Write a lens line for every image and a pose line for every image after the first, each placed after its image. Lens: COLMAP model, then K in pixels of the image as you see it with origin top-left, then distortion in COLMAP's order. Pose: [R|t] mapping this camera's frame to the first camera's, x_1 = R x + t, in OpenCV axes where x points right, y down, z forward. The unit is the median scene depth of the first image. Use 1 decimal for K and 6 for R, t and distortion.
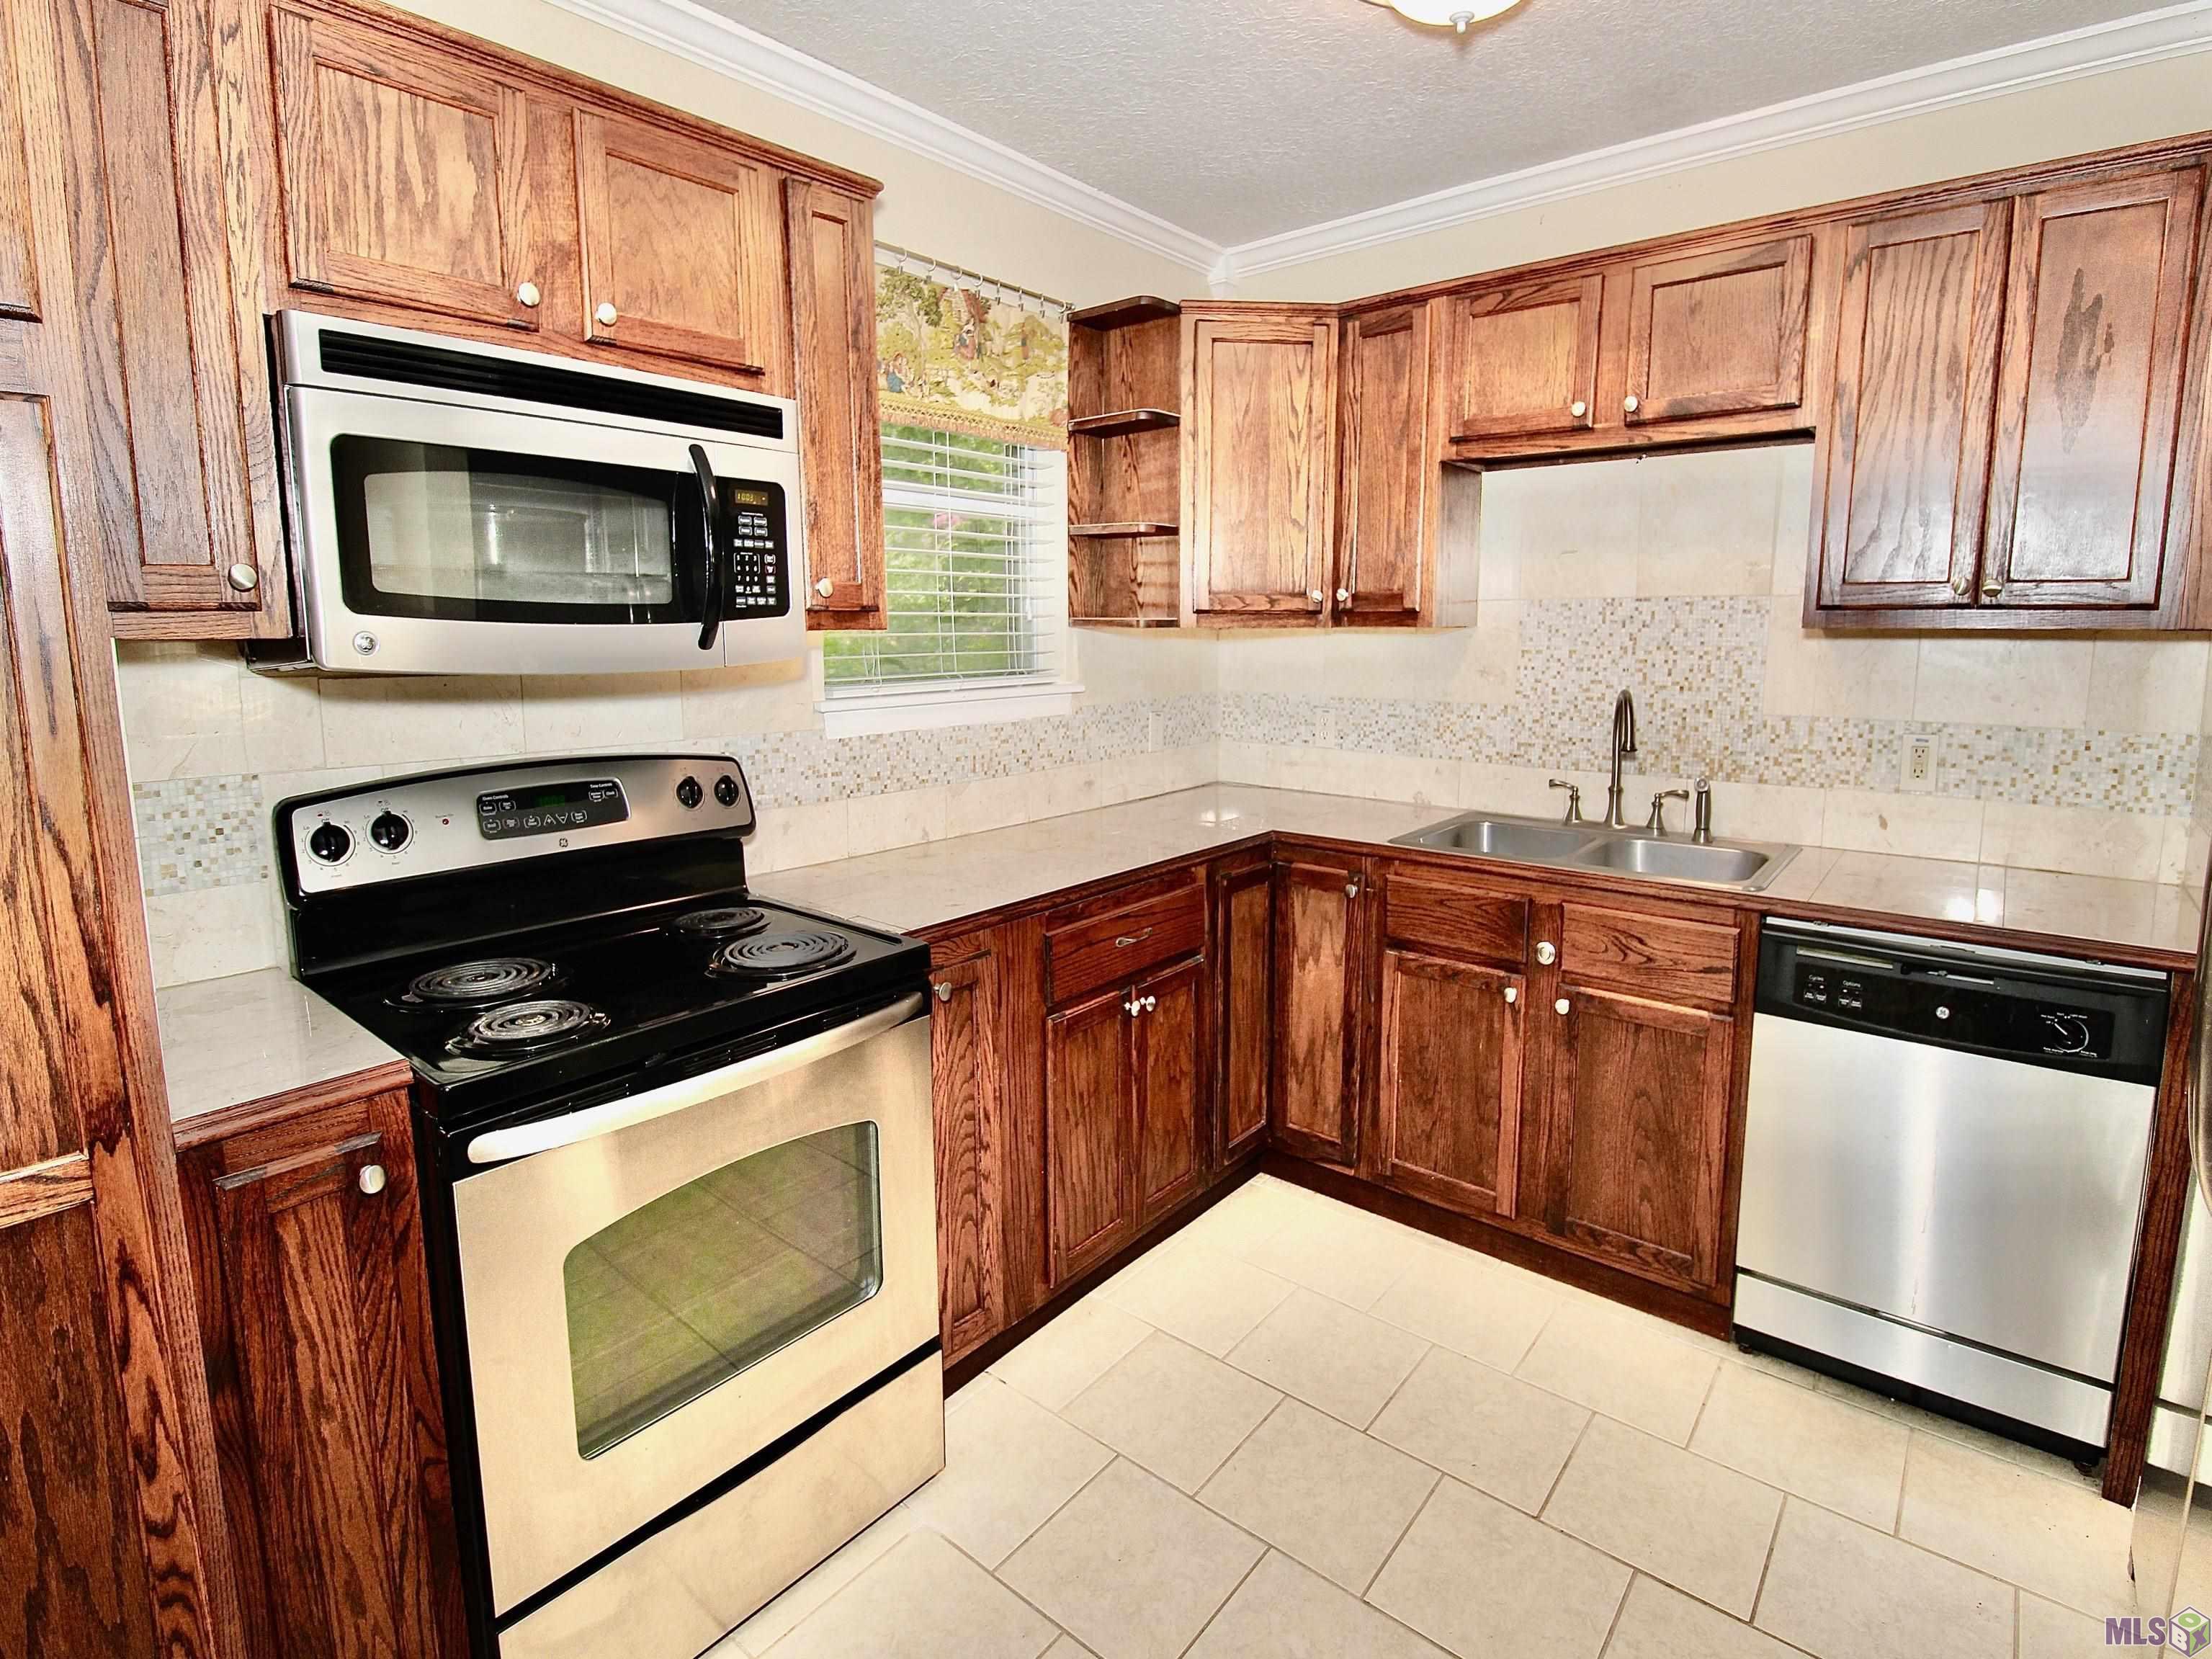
lens RADIAL K [[1079.0, 0, 1132.5], [0, 1079.0, 772.8], [0, 0, 1]] dist [-0.000034, -0.010212]
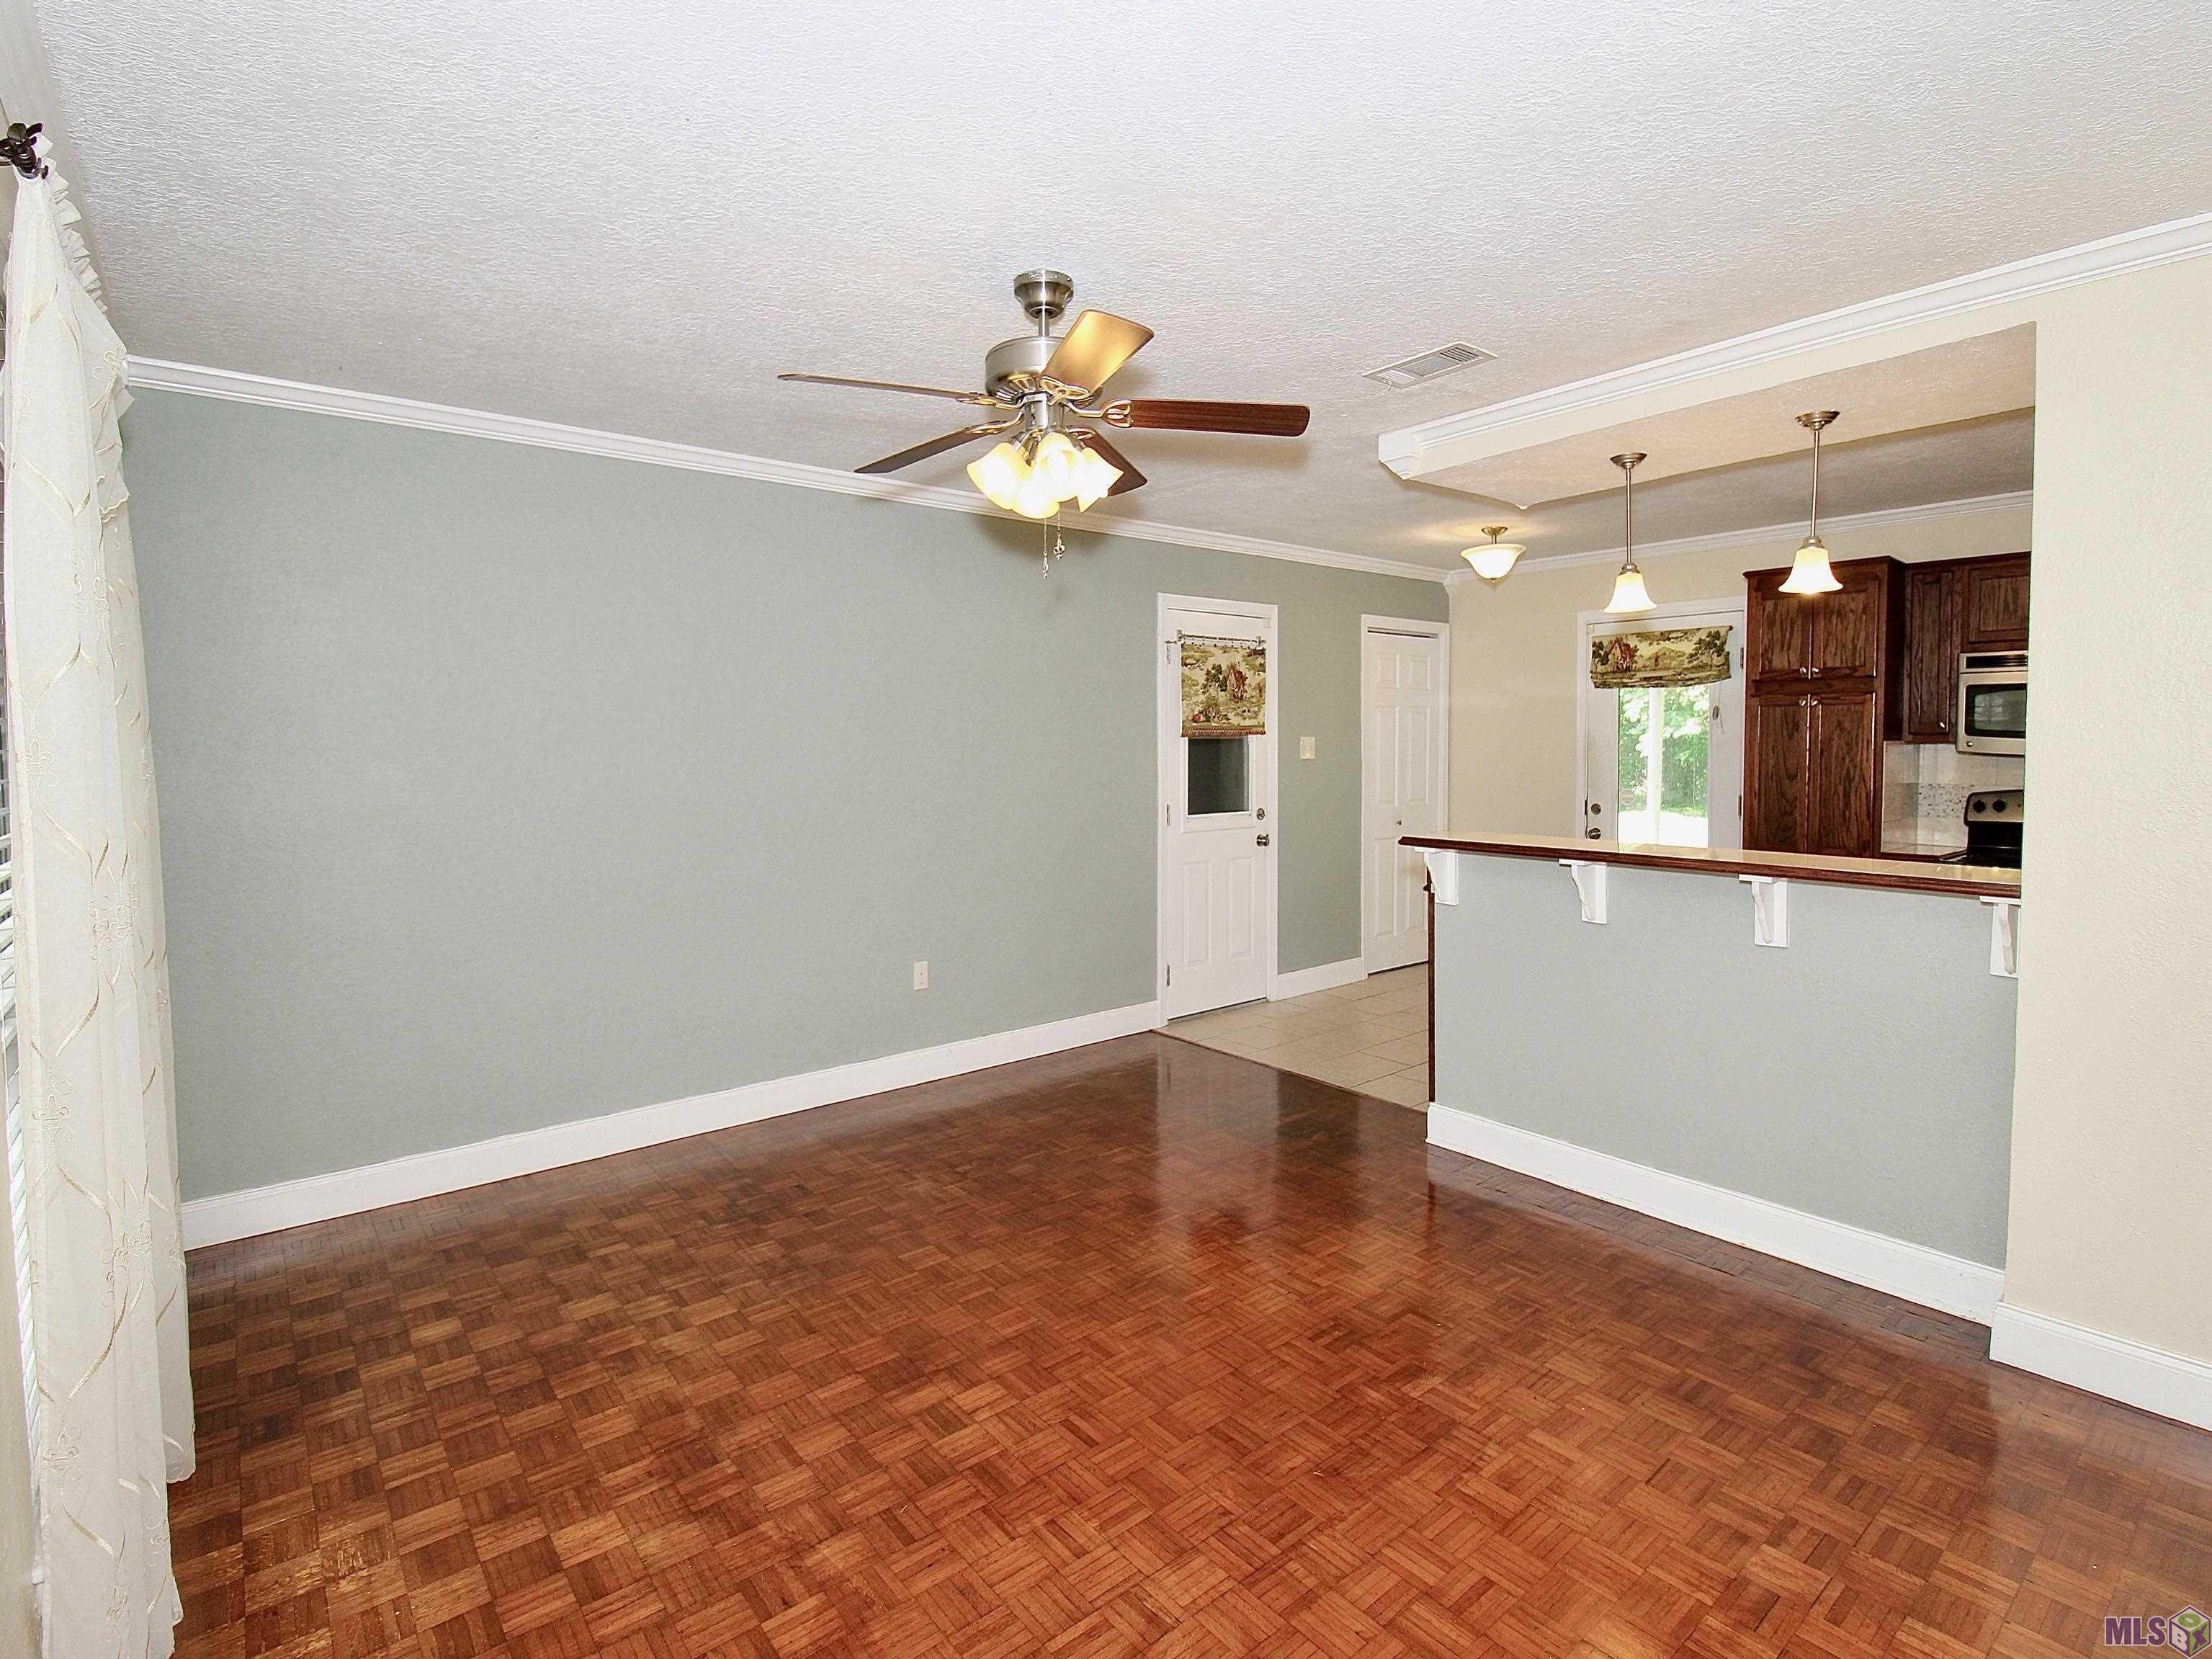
lens RADIAL K [[1079.0, 0, 1132.5], [0, 1079.0, 772.8], [0, 0, 1]] dist [-0.000034, -0.010212]
pose [[-0.184575, 0.033428, -0.982250, 1.714880], [-0.125670, 0.990415, 0.057320, 0.059701], [0.974751, 0.134020, -0.178605, -0.531608]]
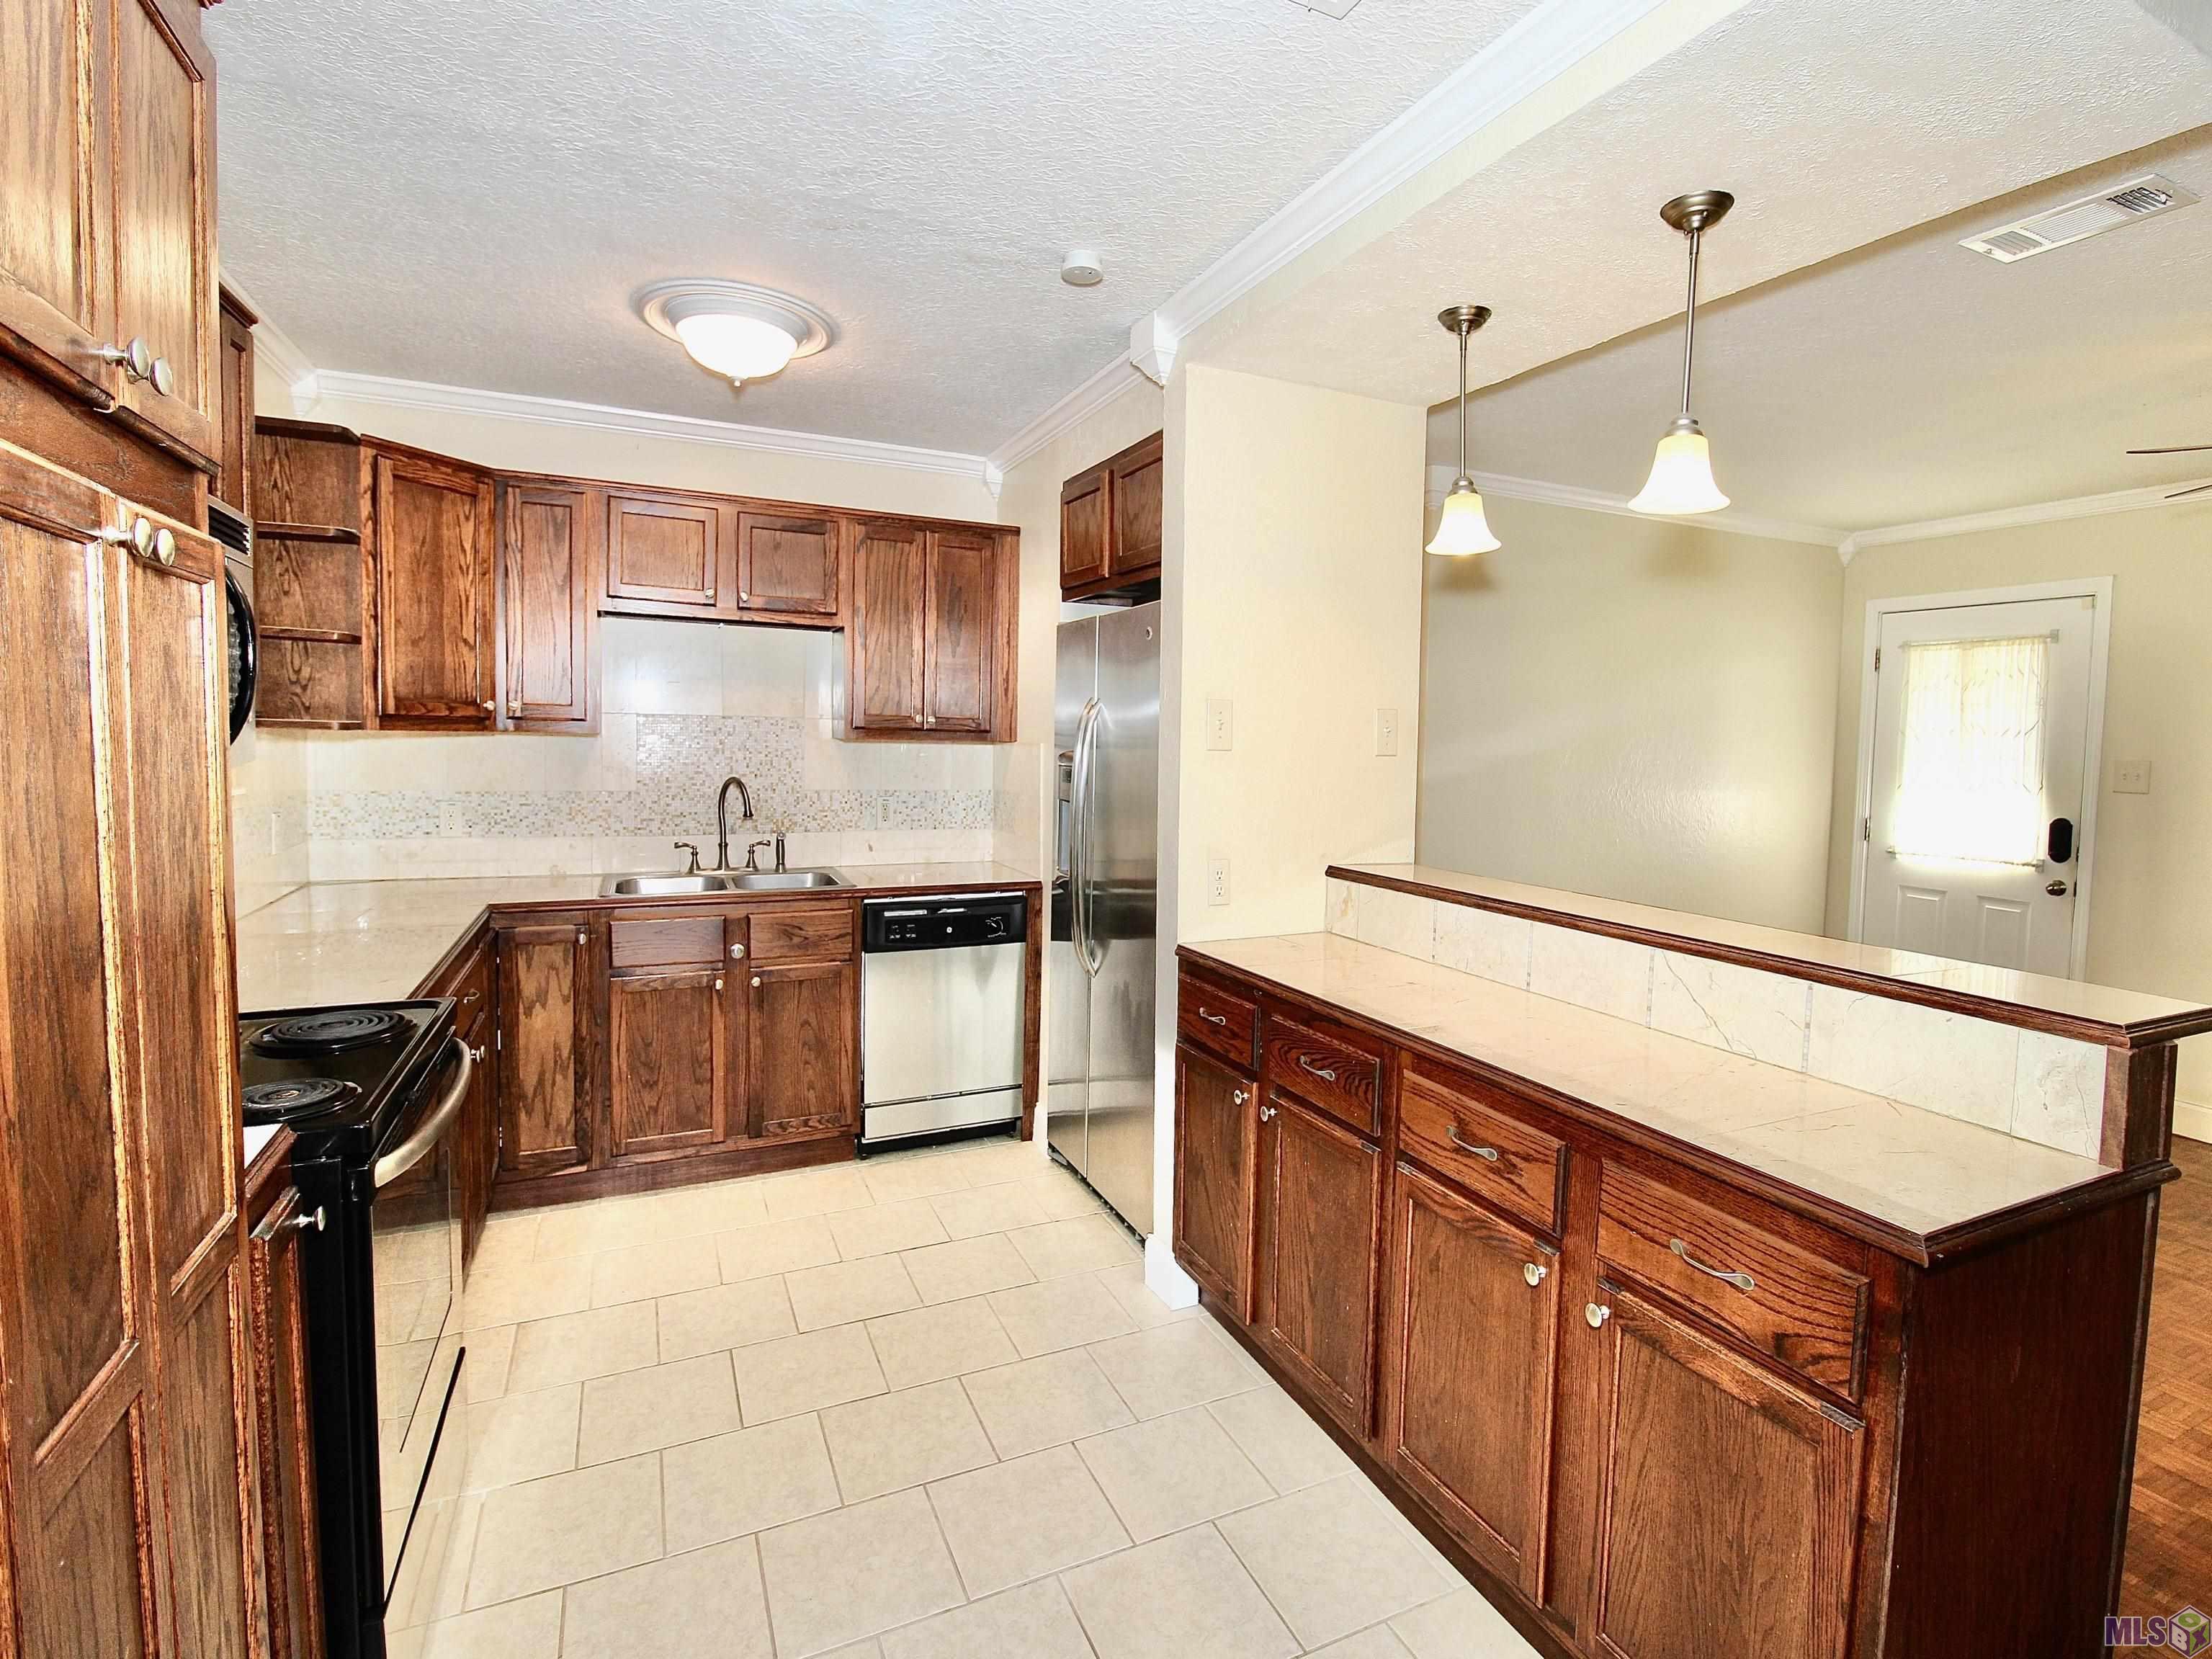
lens RADIAL K [[1060.6, 0, 1130.7], [0, 1060.6, 791.3], [0, 0, 1]] dist [-0.001416, -0.009650]
pose [[0.435881, -0.035608, 0.899300, -0.629229], [0.097943, 0.995159, -0.008068, 0.009334], [-0.894659, 0.091597, 0.437259, -0.144142]]
